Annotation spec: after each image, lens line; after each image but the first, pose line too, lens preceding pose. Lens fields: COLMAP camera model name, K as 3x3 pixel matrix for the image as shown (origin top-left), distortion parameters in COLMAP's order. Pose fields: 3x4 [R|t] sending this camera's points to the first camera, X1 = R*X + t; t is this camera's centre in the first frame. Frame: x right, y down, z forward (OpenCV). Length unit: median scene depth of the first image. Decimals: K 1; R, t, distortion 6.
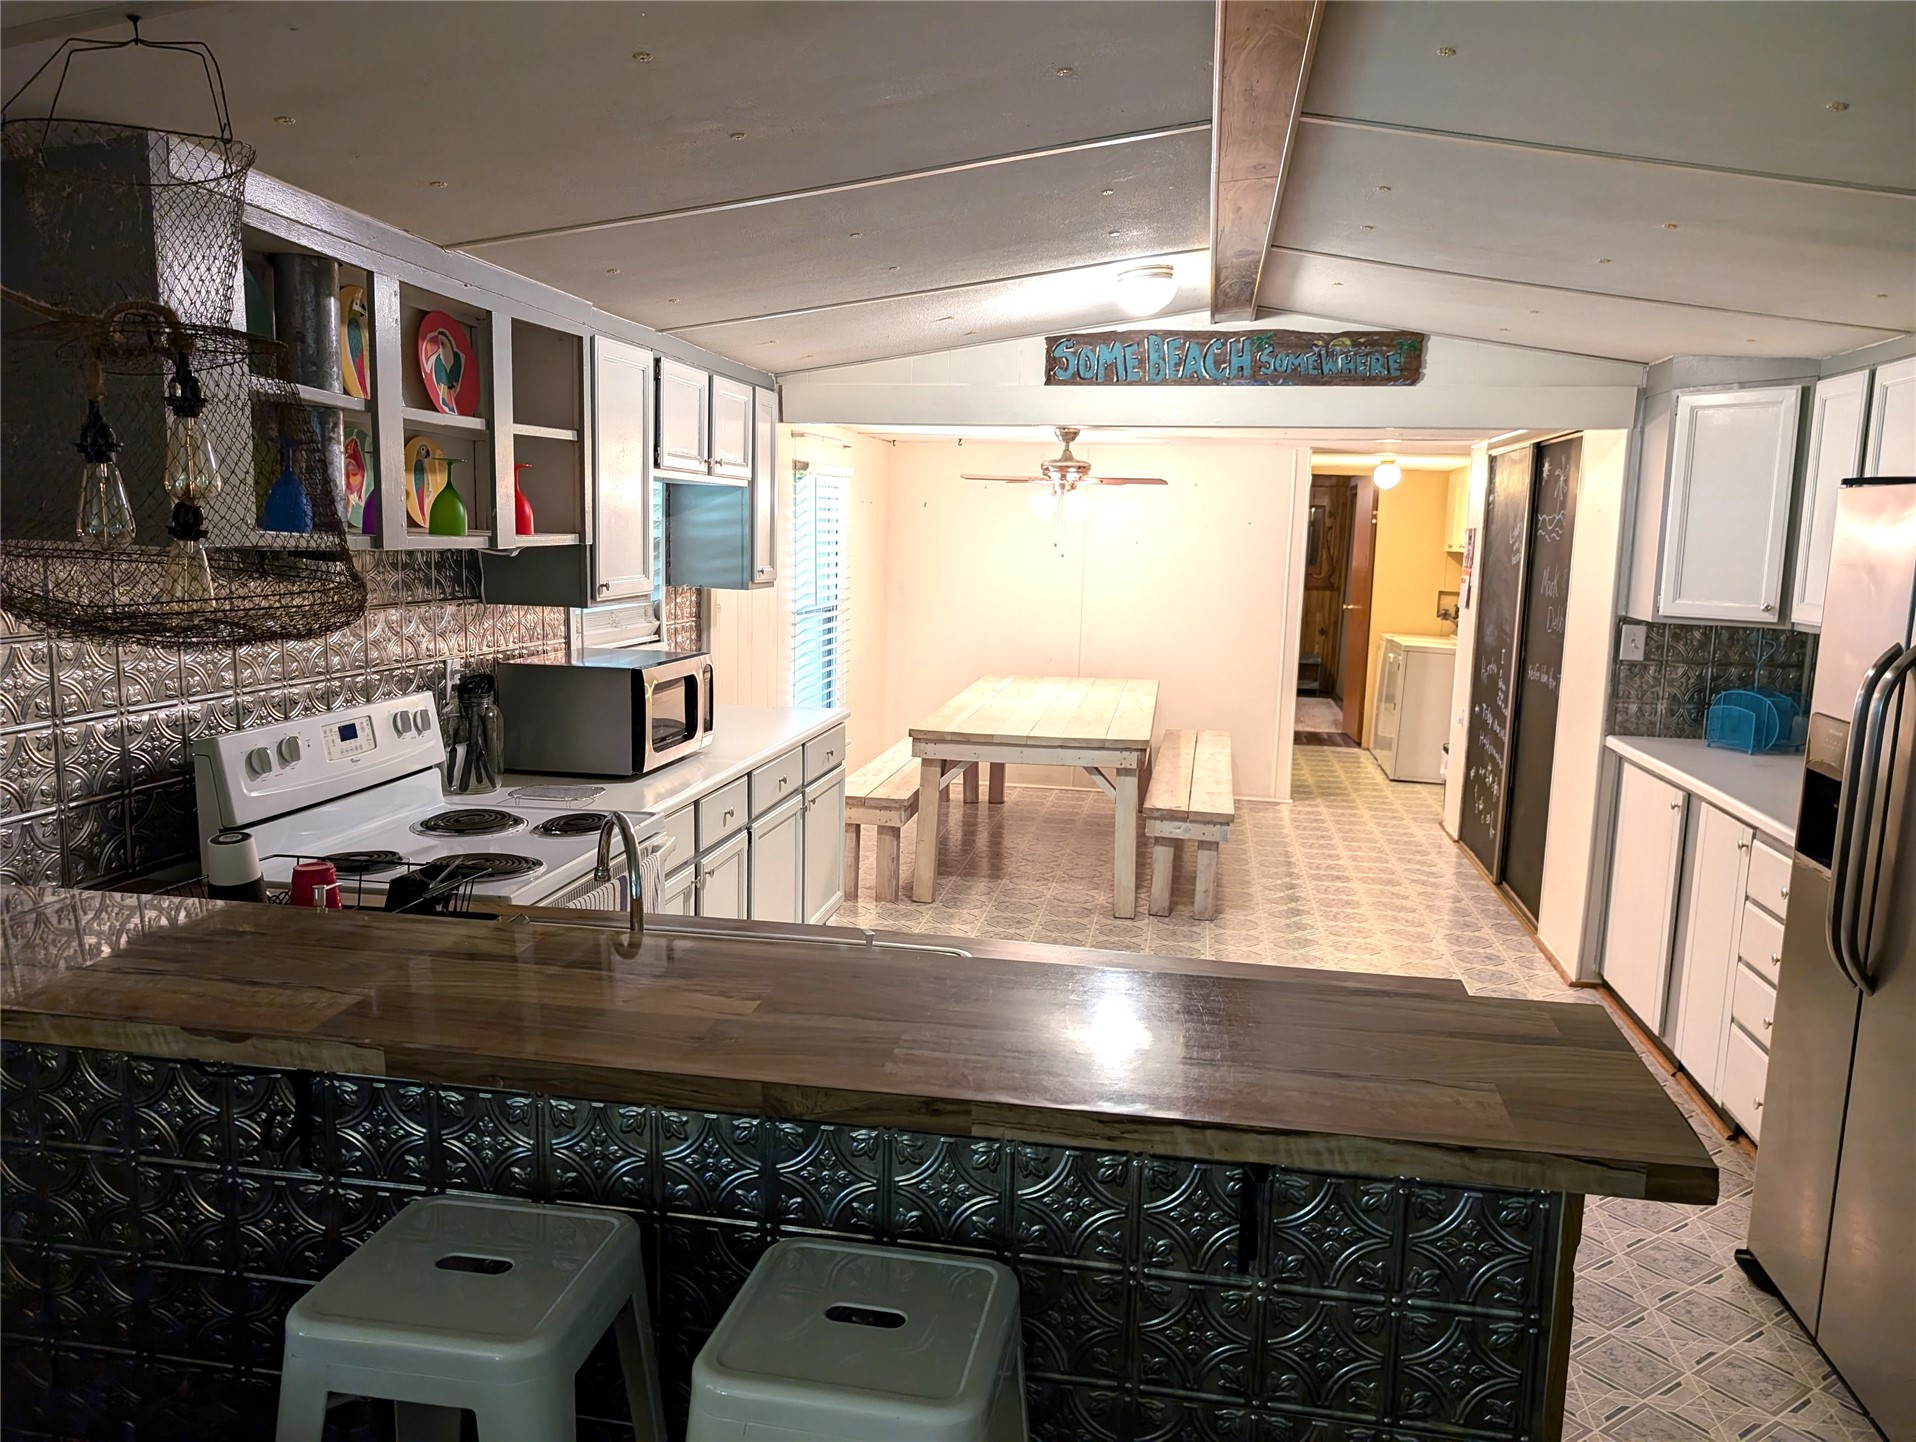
lens RADIAL K [[1380.6, 0, 922.6], [0, 1380.6, 724.0], [0, 0, 1]] dist [0.016755, 0.000340]
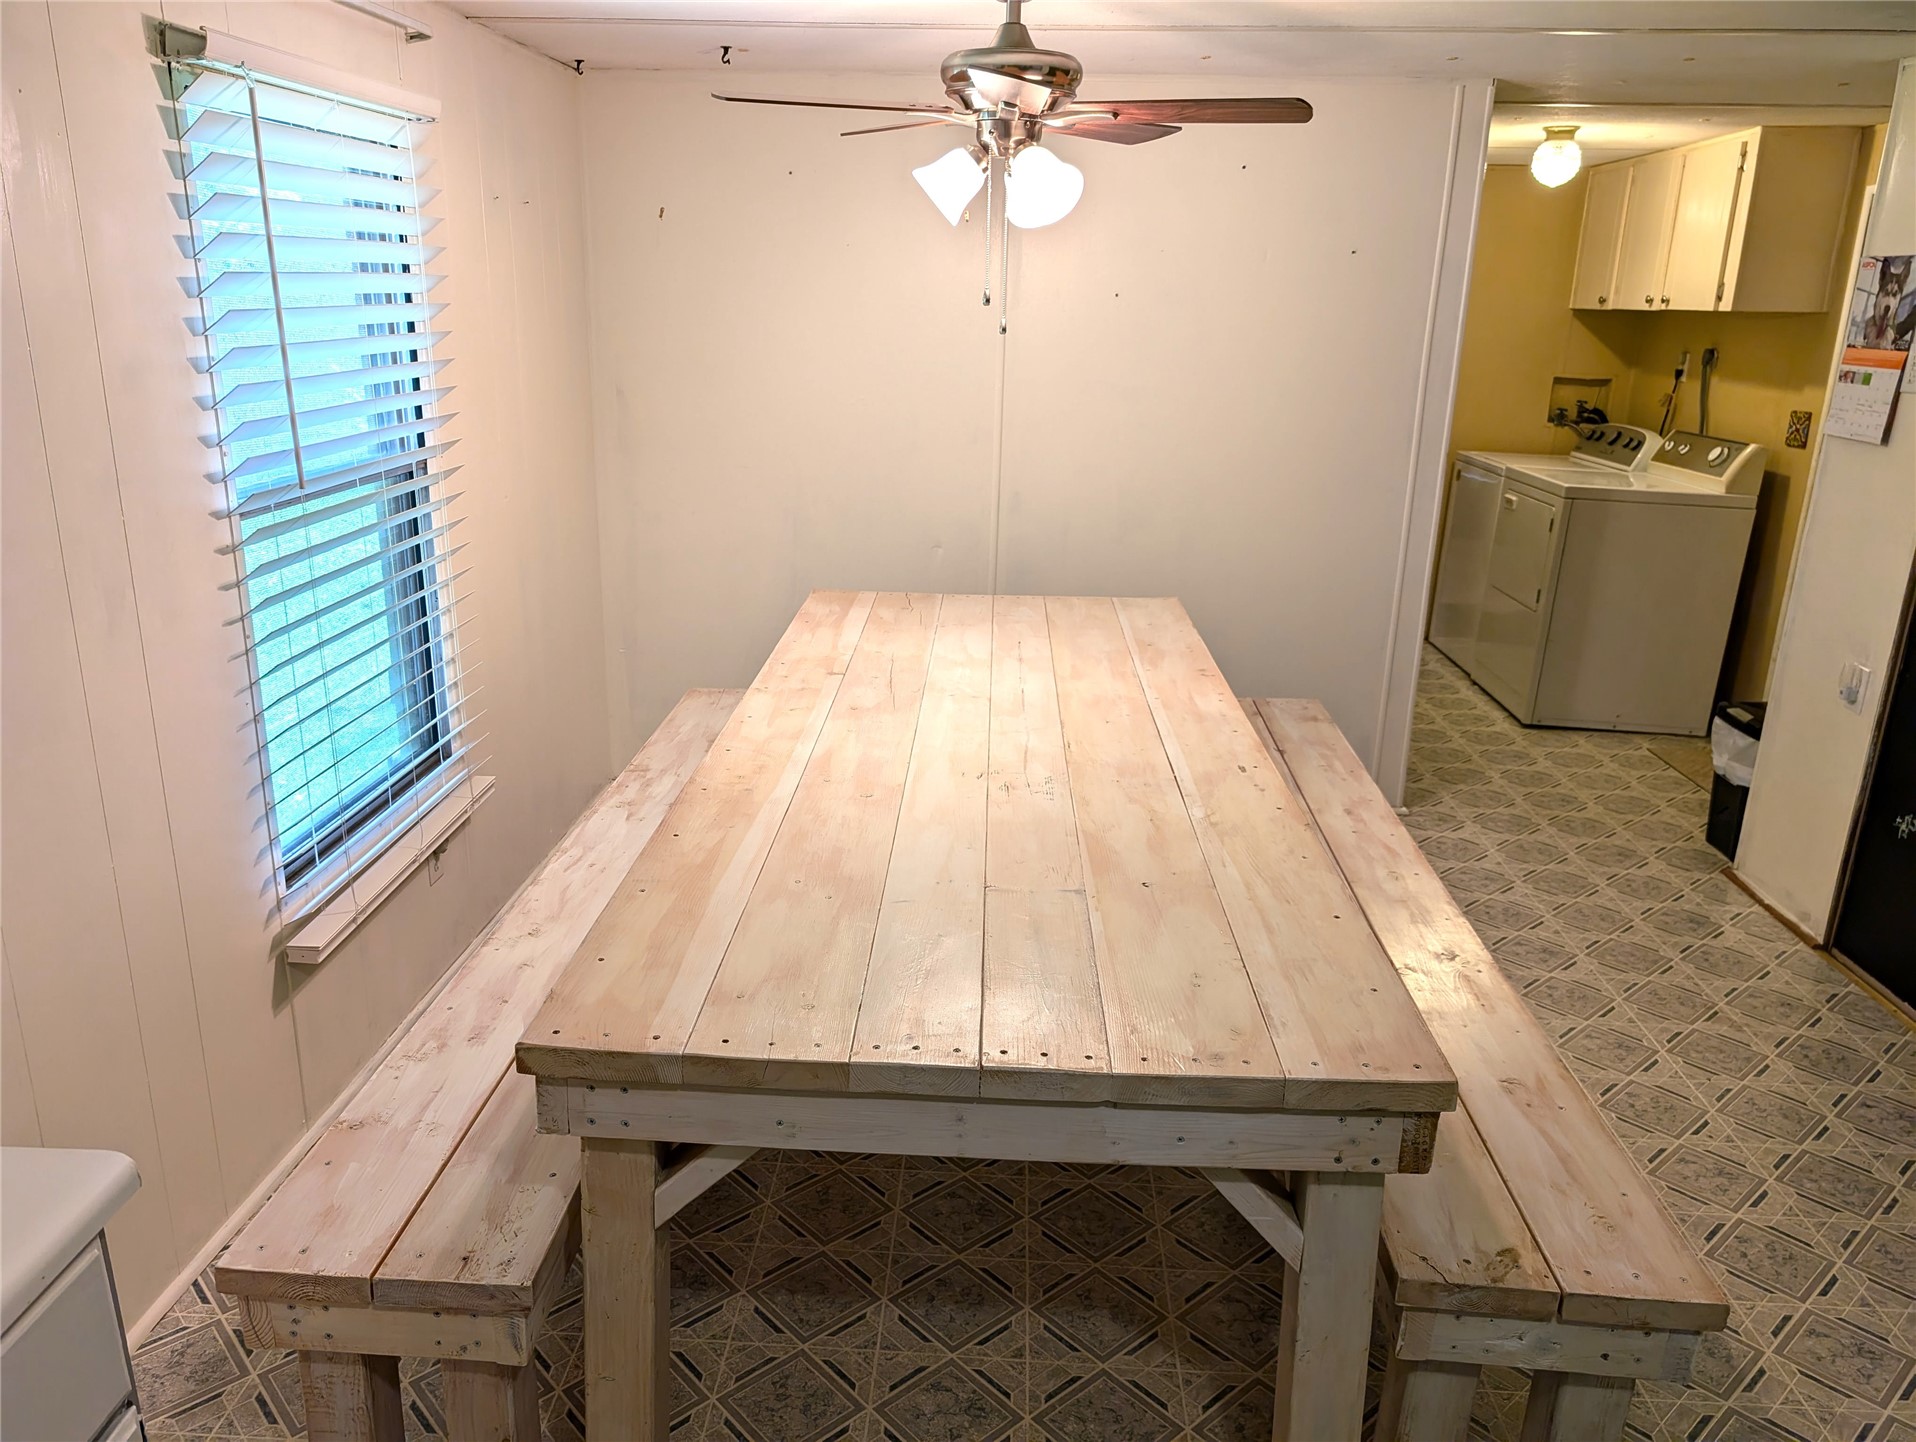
lens RADIAL K [[1380.6, 0, 922.6], [0, 1380.6, 724.0], [0, 0, 1]] dist [0.016755, 0.000340]
pose [[0.991689, -0.044955, 0.120546, 0.041733], [0.024643, 0.985990, 0.164974, -0.108946], [-0.126273, -0.160632, 0.978904, 0.851903]]
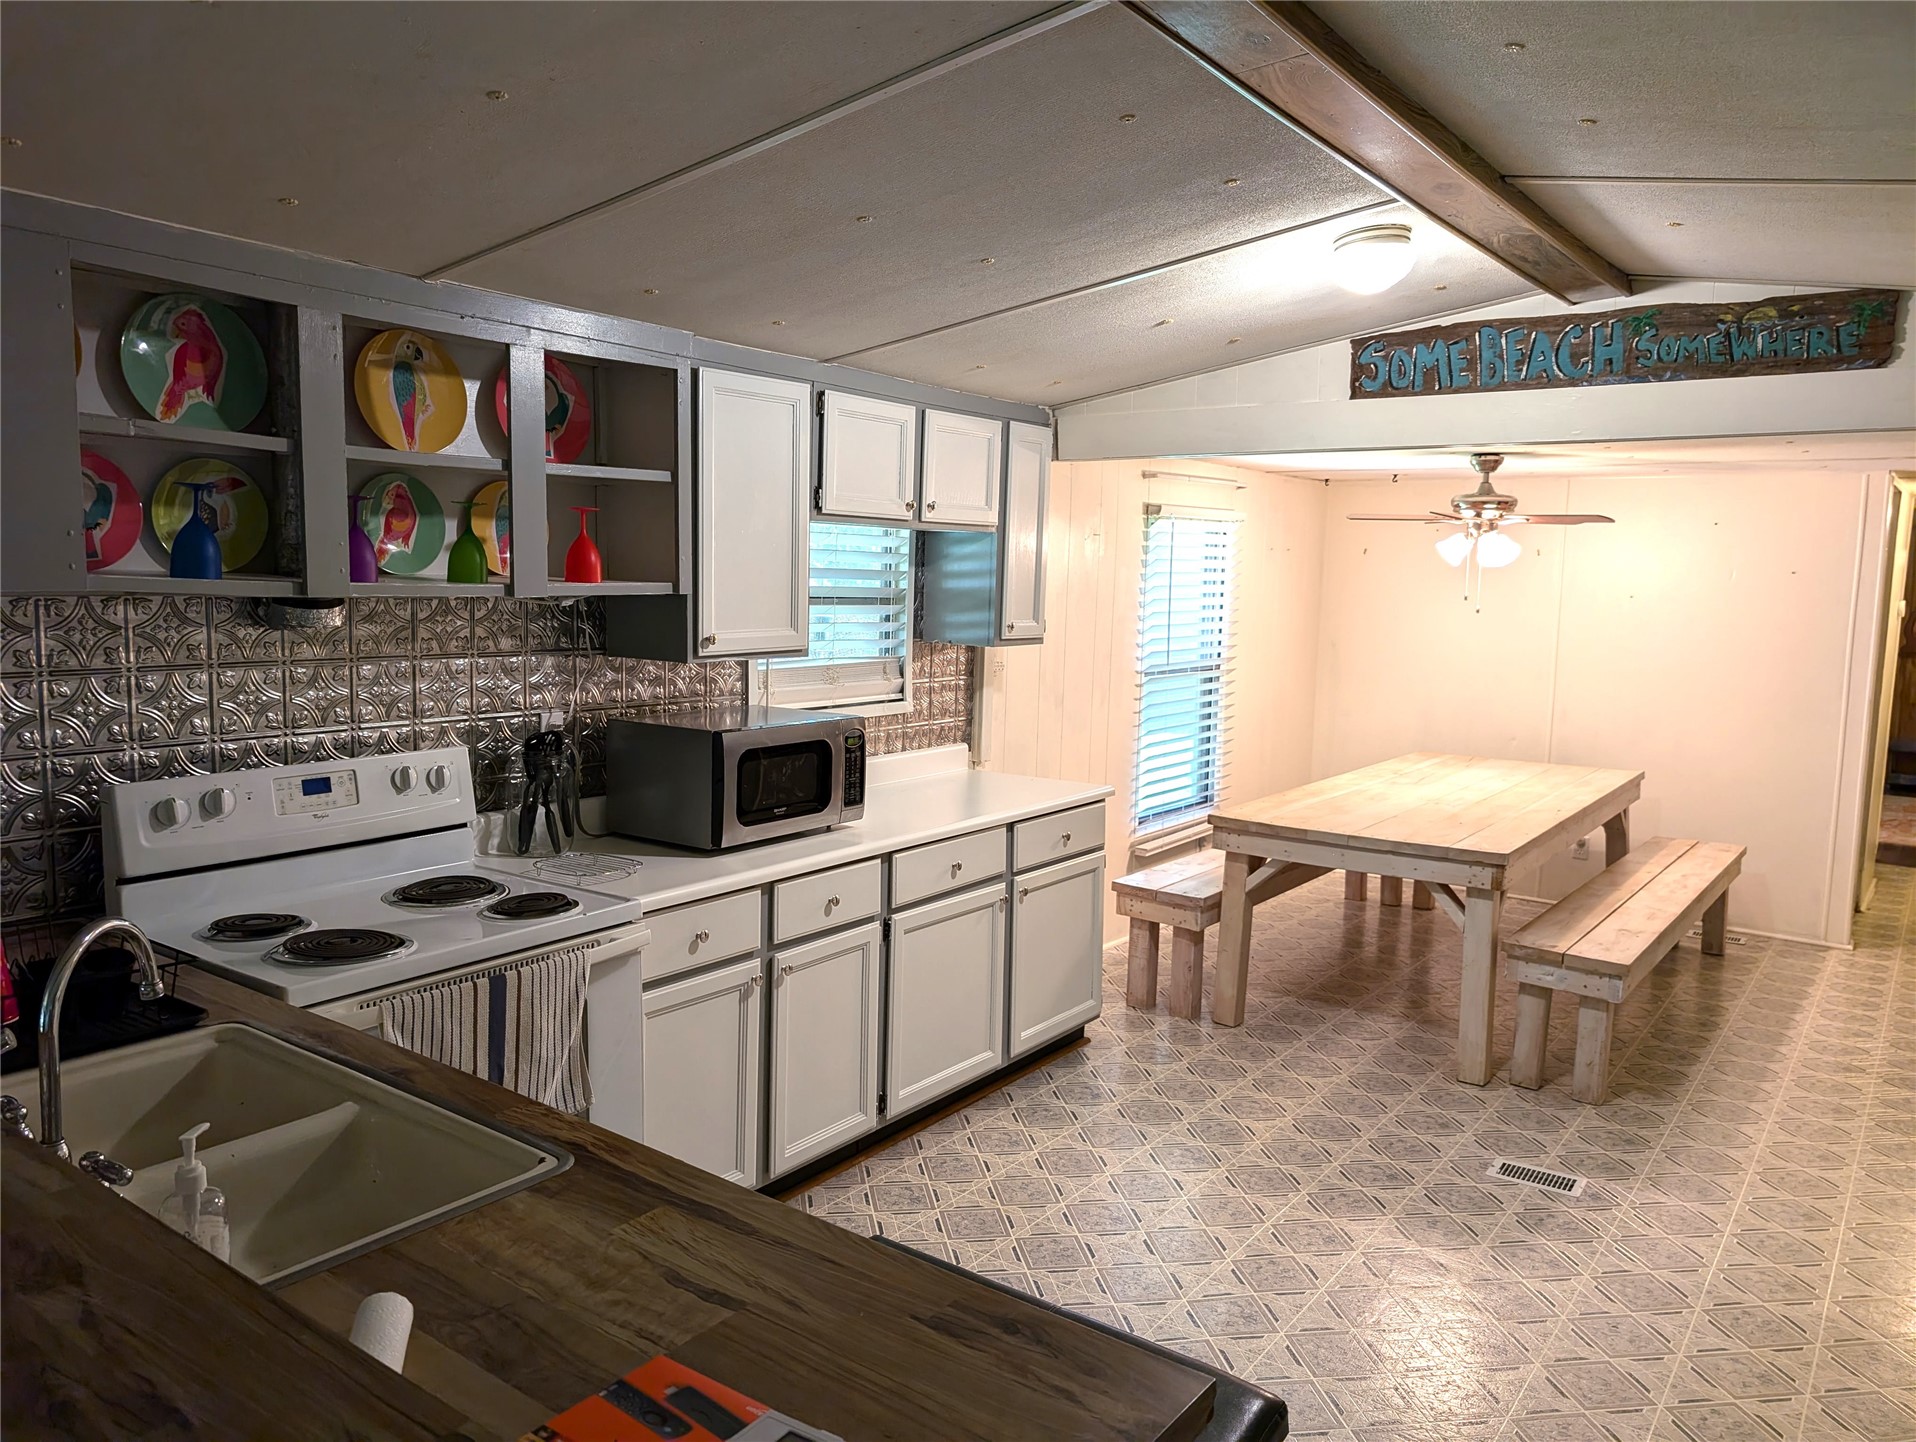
lens RADIAL K [[1389.2, 0, 929.7], [0, 1389.2, 705.7], [0, 0, 1]] dist [0.023989, -0.000068]
pose [[0.901451, 0.039899, -0.431039, 0.227127], [-0.061908, 0.997390, -0.037147, -0.023801], [0.428432, 0.060171, 0.901569, 0.181566]]
